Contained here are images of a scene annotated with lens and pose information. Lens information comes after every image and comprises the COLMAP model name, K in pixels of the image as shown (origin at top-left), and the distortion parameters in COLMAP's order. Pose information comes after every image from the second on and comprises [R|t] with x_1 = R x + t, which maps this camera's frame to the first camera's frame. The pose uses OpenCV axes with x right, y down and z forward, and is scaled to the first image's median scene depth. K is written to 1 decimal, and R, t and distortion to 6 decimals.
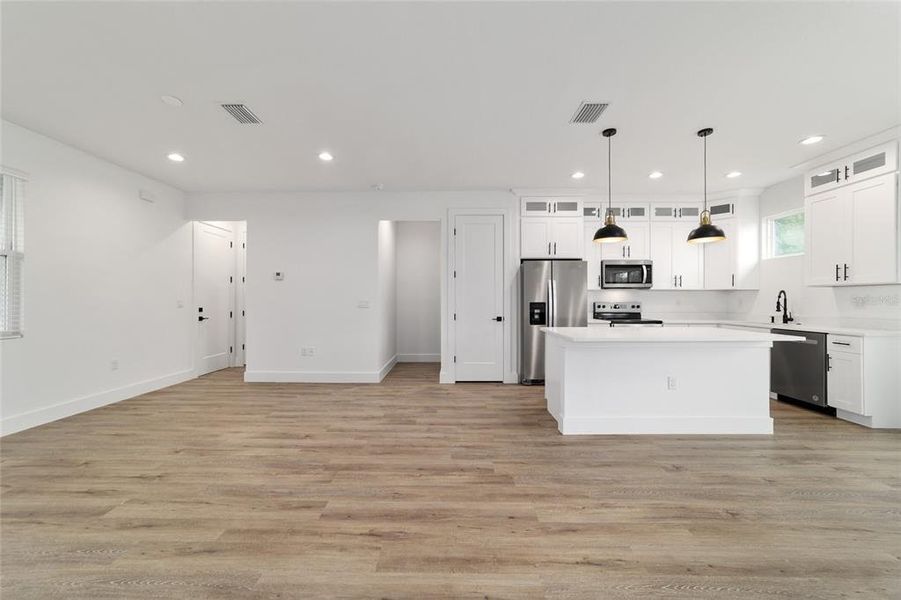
lens RADIAL K [[345.5, 0, 449.0], [0, 345.5, 298.9], [0, 0, 1]] dist [-0.016026, 0.006621]
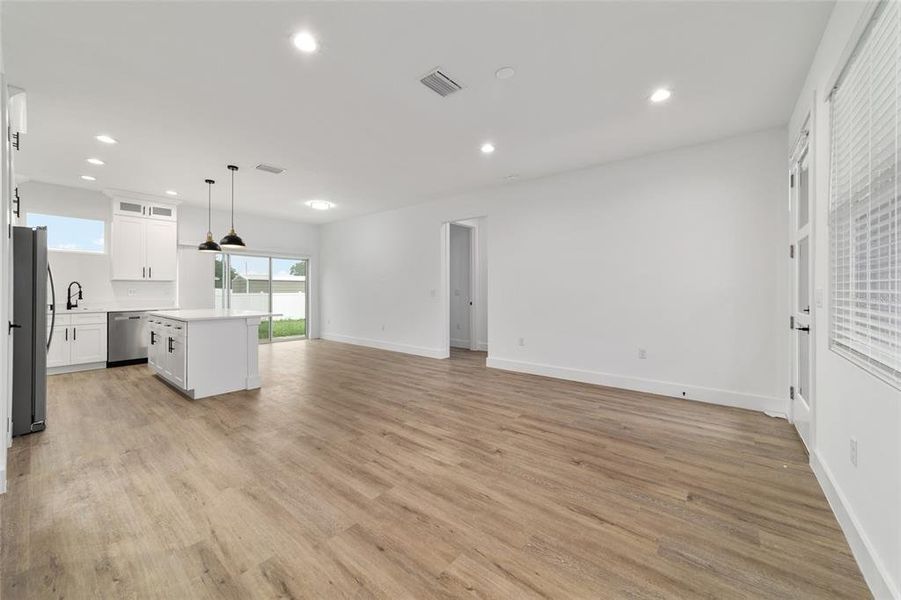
lens RADIAL K [[345.5, 0, 448.1], [0, 345.5, 287.6], [0, 0, 1]] dist [-0.016026, 0.006621]
pose [[-0.776940, 0.003533, 0.629564, -1.235550], [-0.004759, 0.999923, -0.011485, 0.005588], [-0.629556, -0.011919, -0.776863, 1.759851]]
